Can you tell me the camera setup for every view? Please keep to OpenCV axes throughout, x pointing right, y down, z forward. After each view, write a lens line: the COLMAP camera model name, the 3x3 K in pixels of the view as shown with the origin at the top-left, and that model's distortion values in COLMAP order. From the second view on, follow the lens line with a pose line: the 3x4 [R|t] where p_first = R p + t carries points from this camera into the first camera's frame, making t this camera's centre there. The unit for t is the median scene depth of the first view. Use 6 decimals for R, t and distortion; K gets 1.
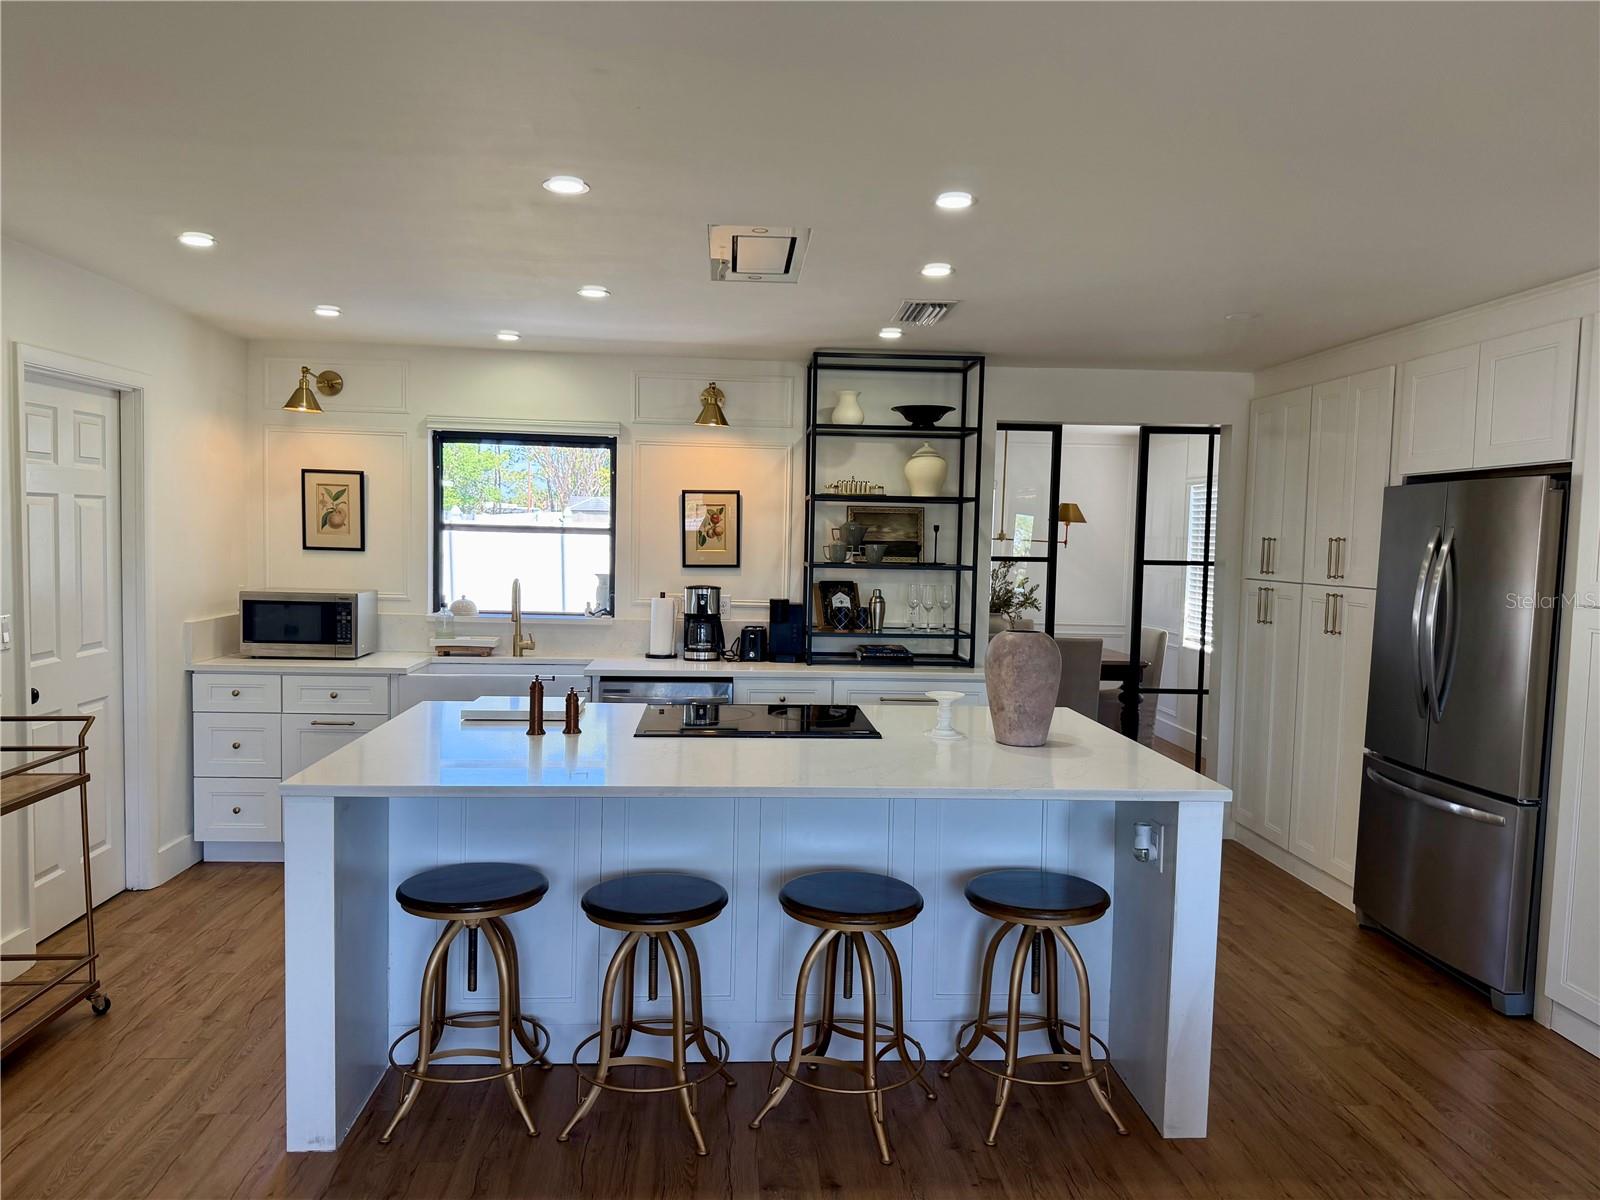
lens RADIAL K [[1117.8, 0, 783.7], [0, 1117.8, 605.4], [0, 0, 1]] dist [0.026827, -0.049635]
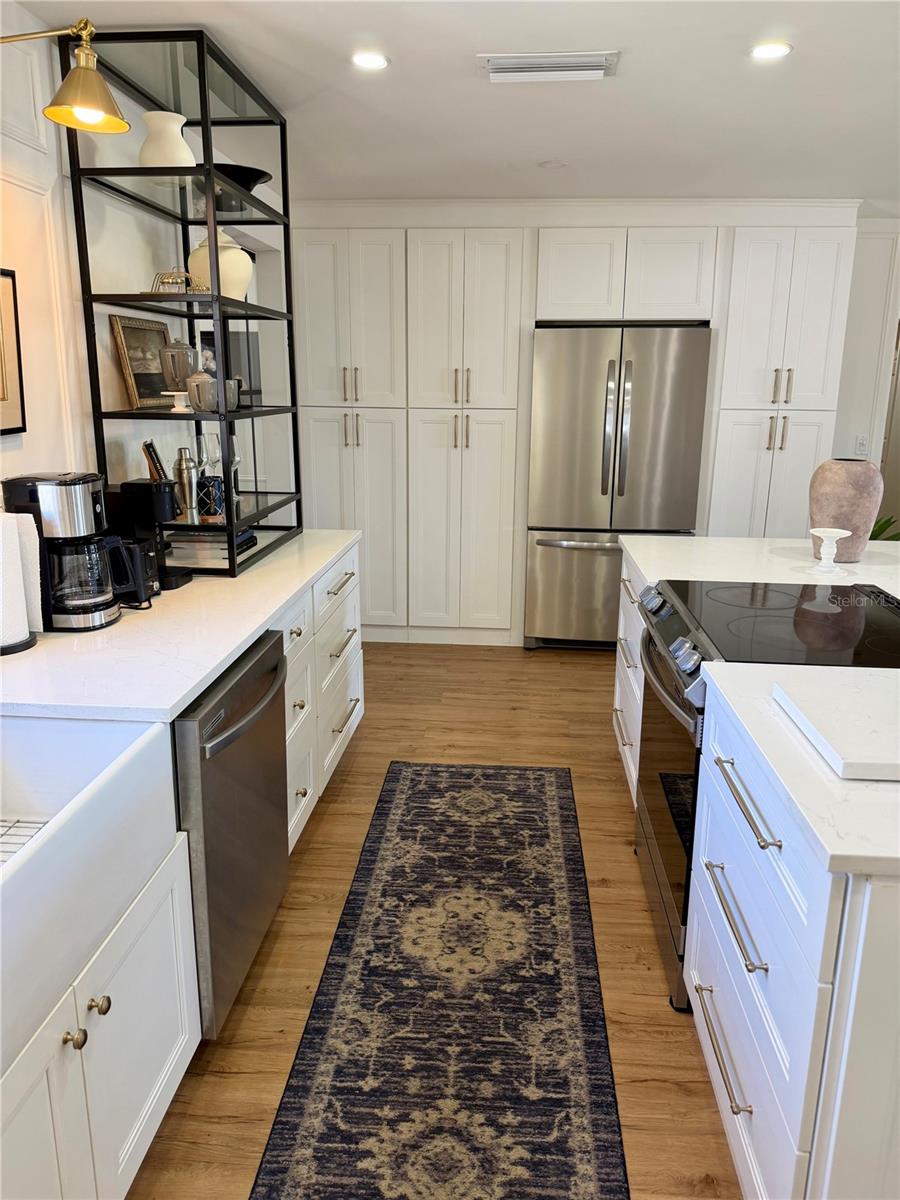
lens RADIAL K [[838.4, 0, 448.7], [0, 838.4, 602.7], [0, 0, 1]] dist [0.026827, -0.049635]
pose [[0.149377, -0.279145, 0.948559, -0.477717], [0.061542, 0.960087, 0.272846, -0.067382], [-0.986863, 0.017619, 0.160594, 0.884946]]
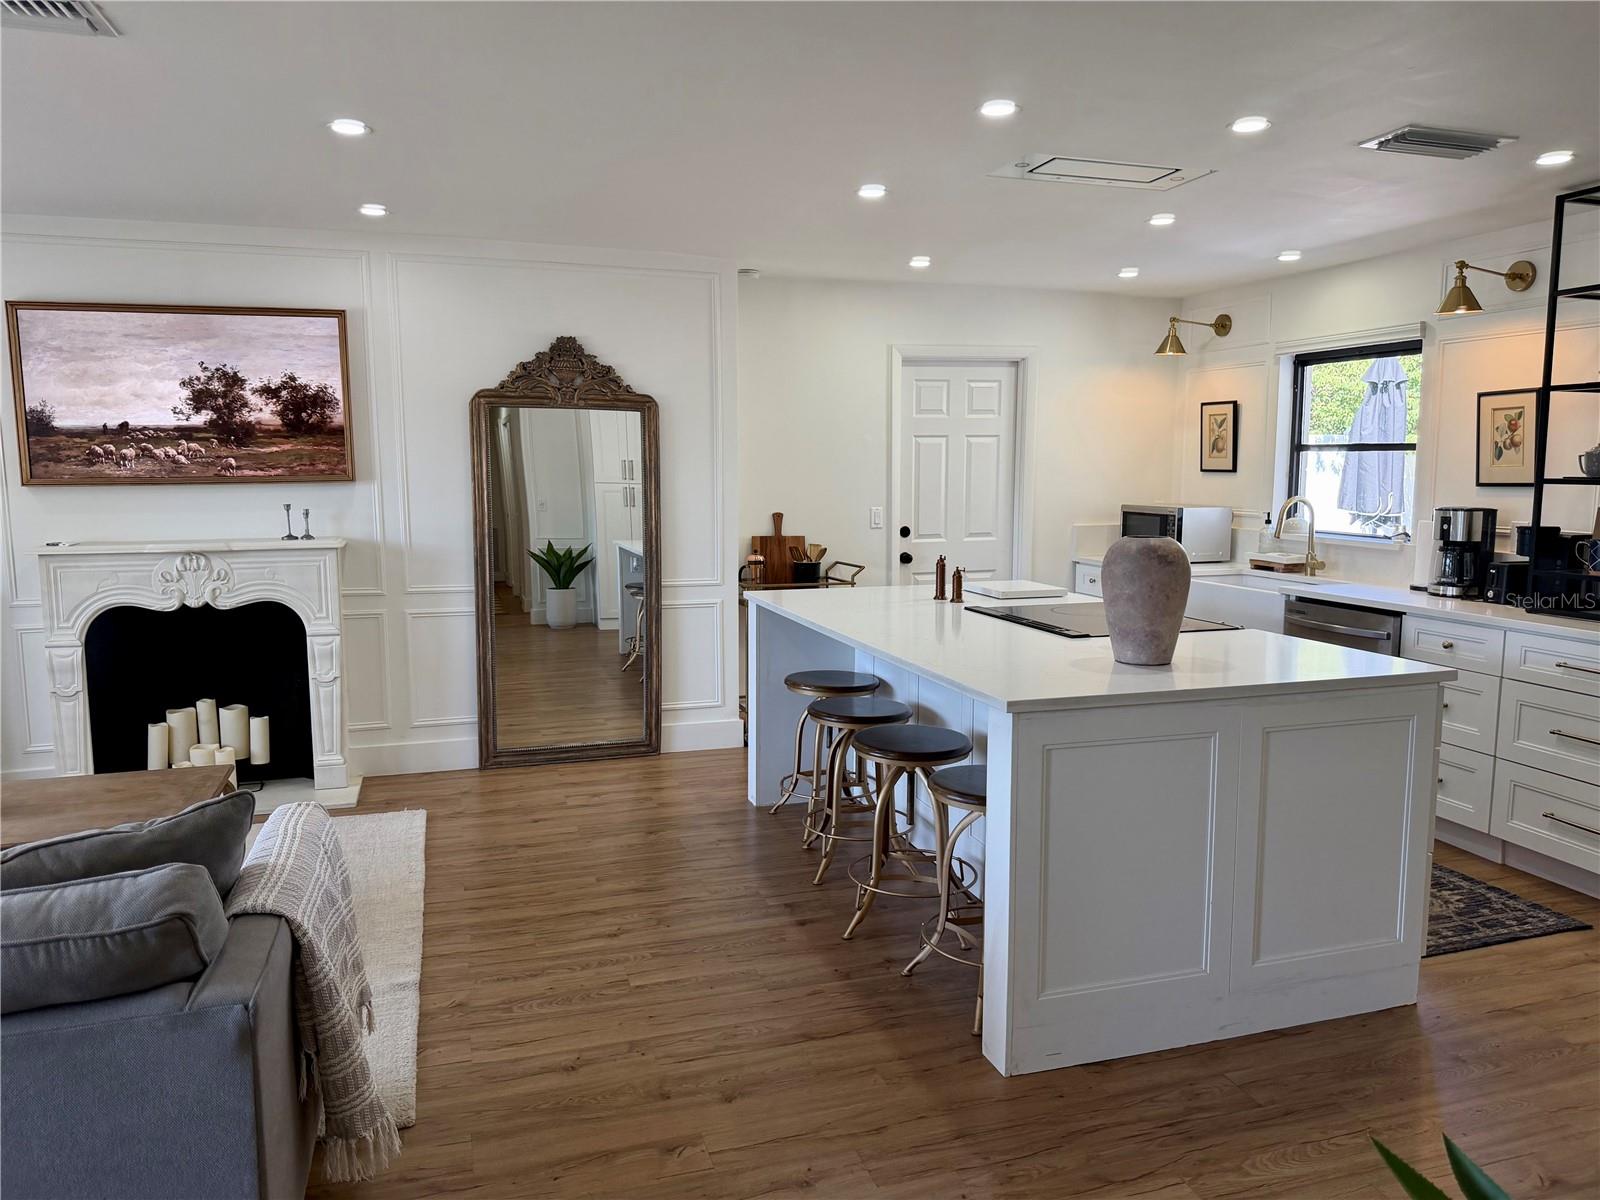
lens RADIAL K [[1117.8, 0, 801.0], [0, 1117.8, 595.1], [0, 0, 1]] dist [0.026827, -0.049635]
pose [[0.243586, 0.090354, -0.965661, 0.717553], [-0.055399, 0.995322, 0.079155, 0.010384], [0.968296, 0.034215, 0.247452, 0.359433]]
